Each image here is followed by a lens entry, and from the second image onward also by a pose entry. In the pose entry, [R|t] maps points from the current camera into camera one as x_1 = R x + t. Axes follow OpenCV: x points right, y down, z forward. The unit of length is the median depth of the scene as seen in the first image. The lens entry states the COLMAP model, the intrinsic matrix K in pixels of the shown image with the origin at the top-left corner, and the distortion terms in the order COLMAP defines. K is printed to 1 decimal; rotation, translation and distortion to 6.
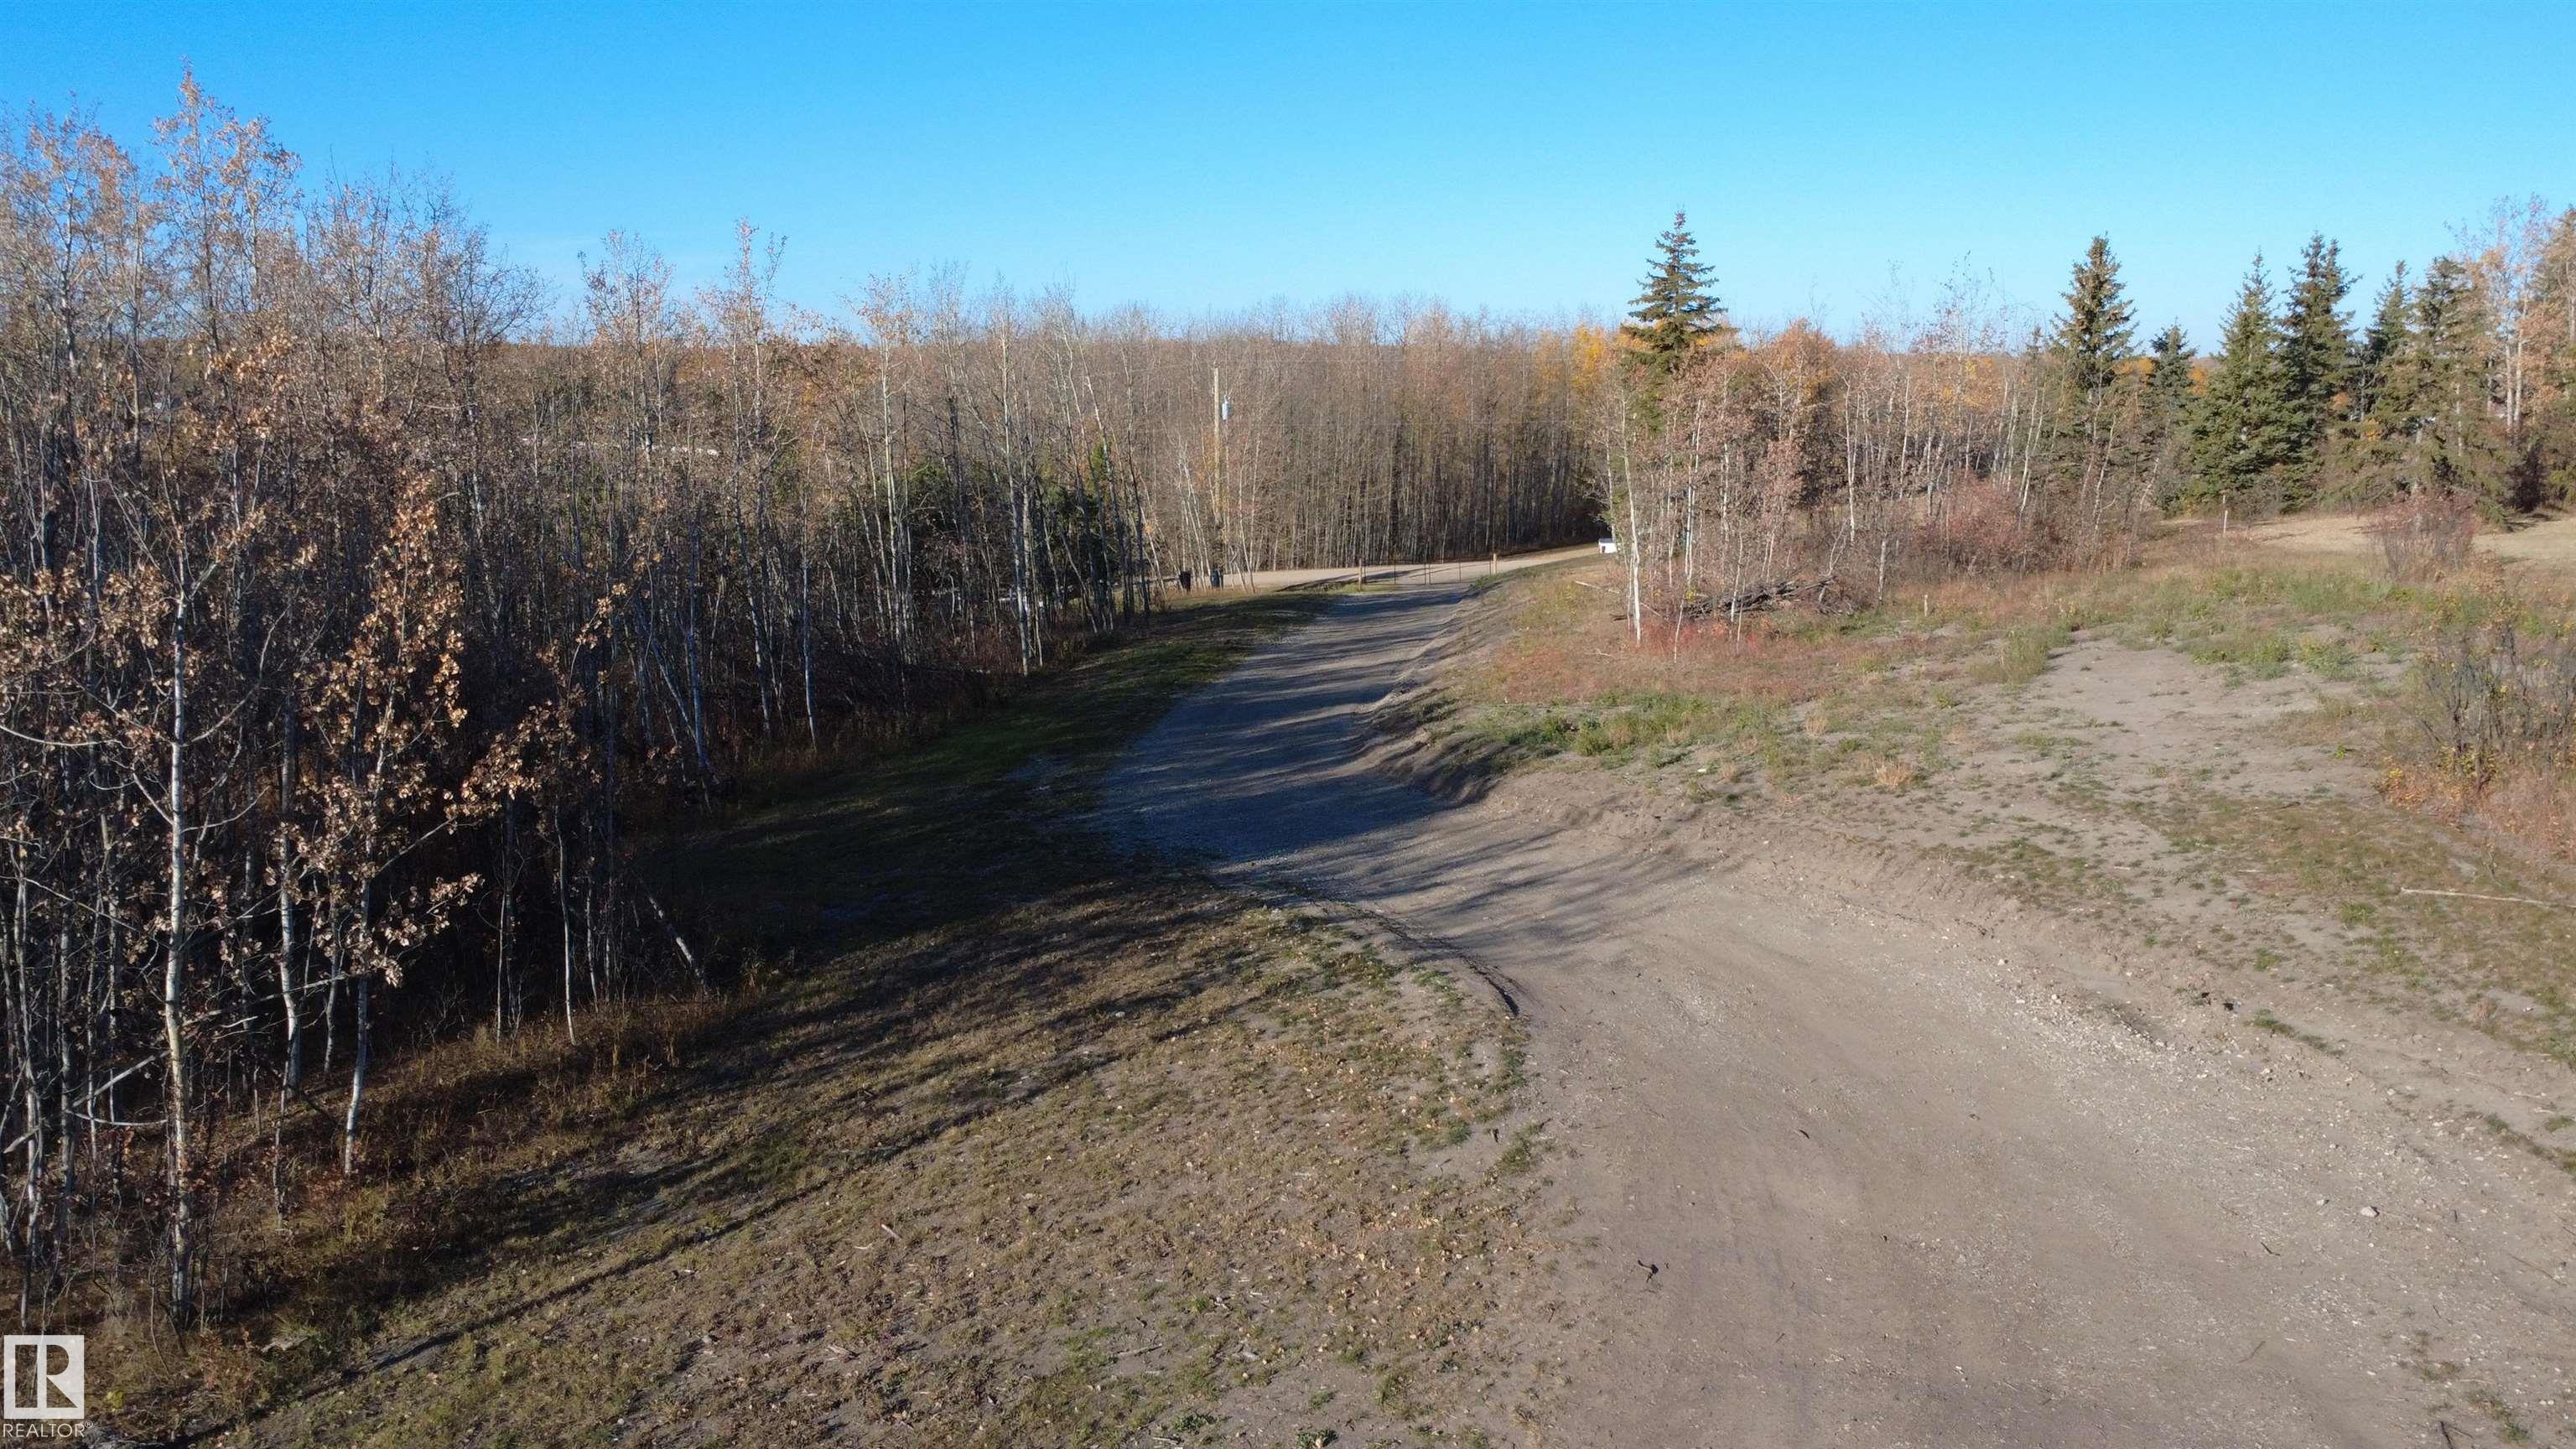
lens RADIAL K [[1902.9, 0, 1290.4], [0, 1902.9, 739.4], [0, 0, 1]] dist [-0.002190, 0.004422]
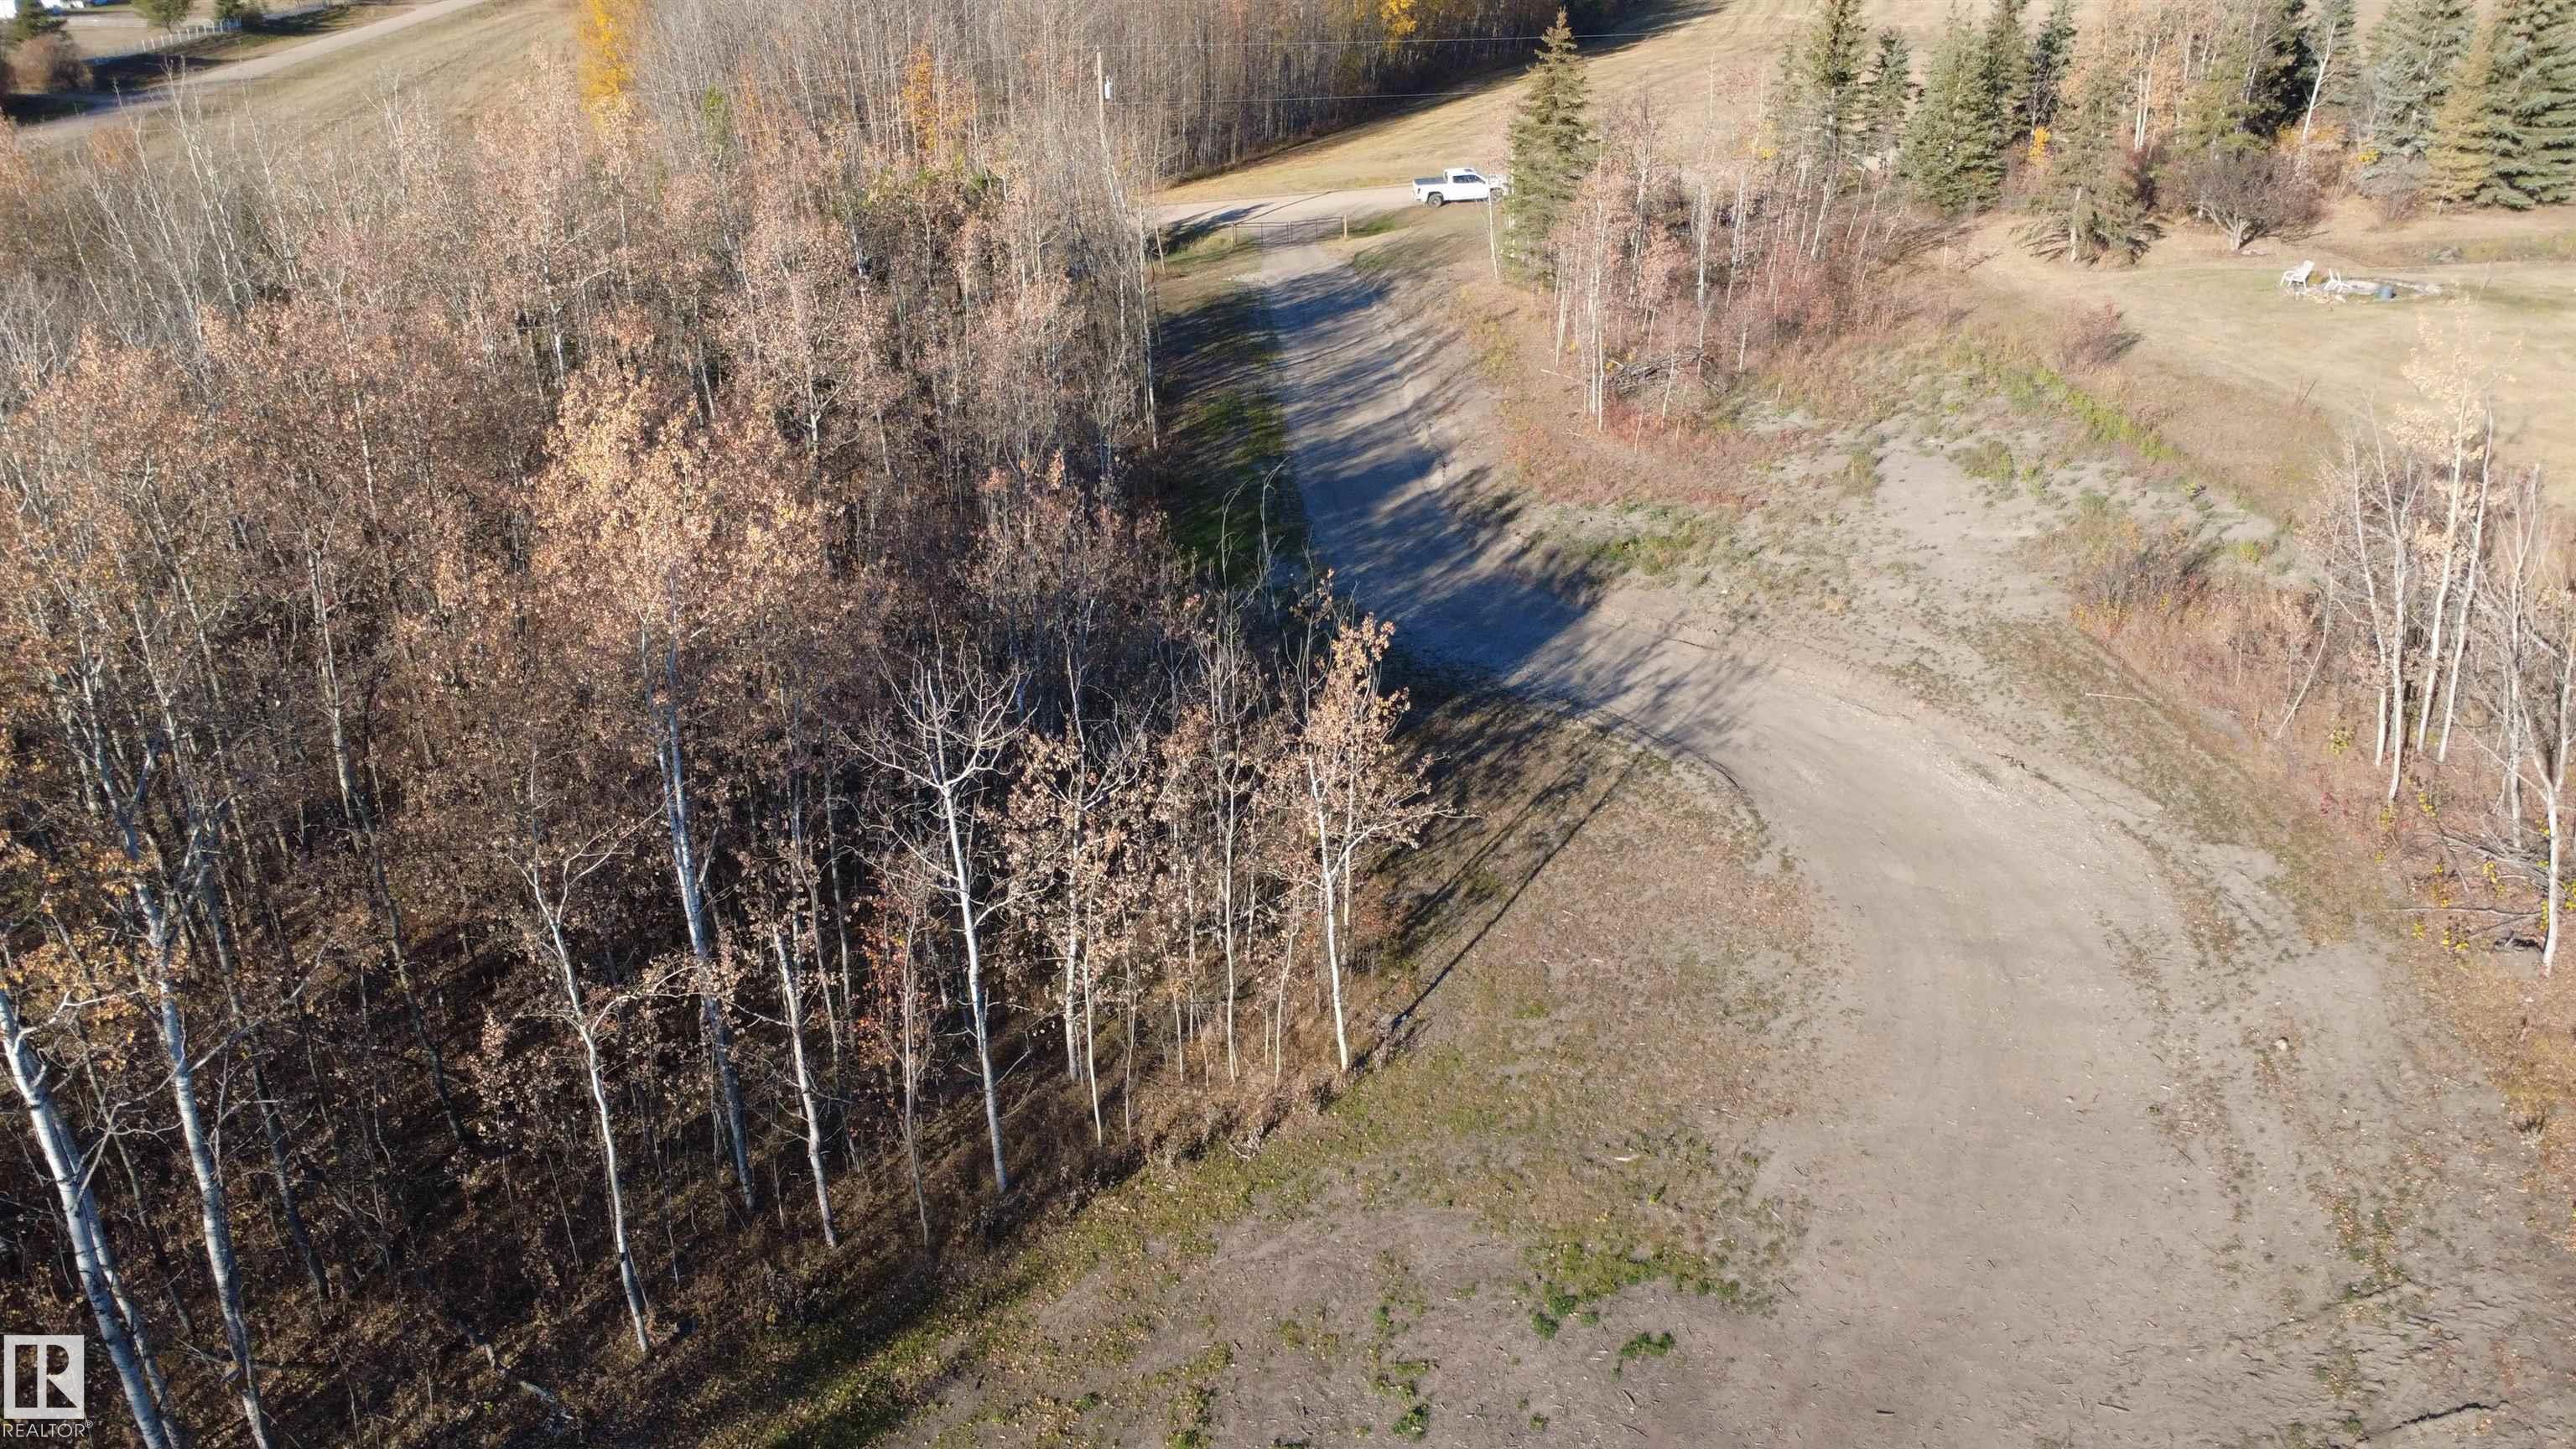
lens RADIAL K [[1902.9, 0, 1290.0], [0, 1902.9, 712.8], [0, 0, 1]] dist [-0.002190, 0.004422]
pose [[0.983905, -0.077713, 0.160909, -0.671117], [0.034958, 0.966790, 0.253170, -0.470422], [-0.175240, -0.243471, 0.953946, -0.941959]]
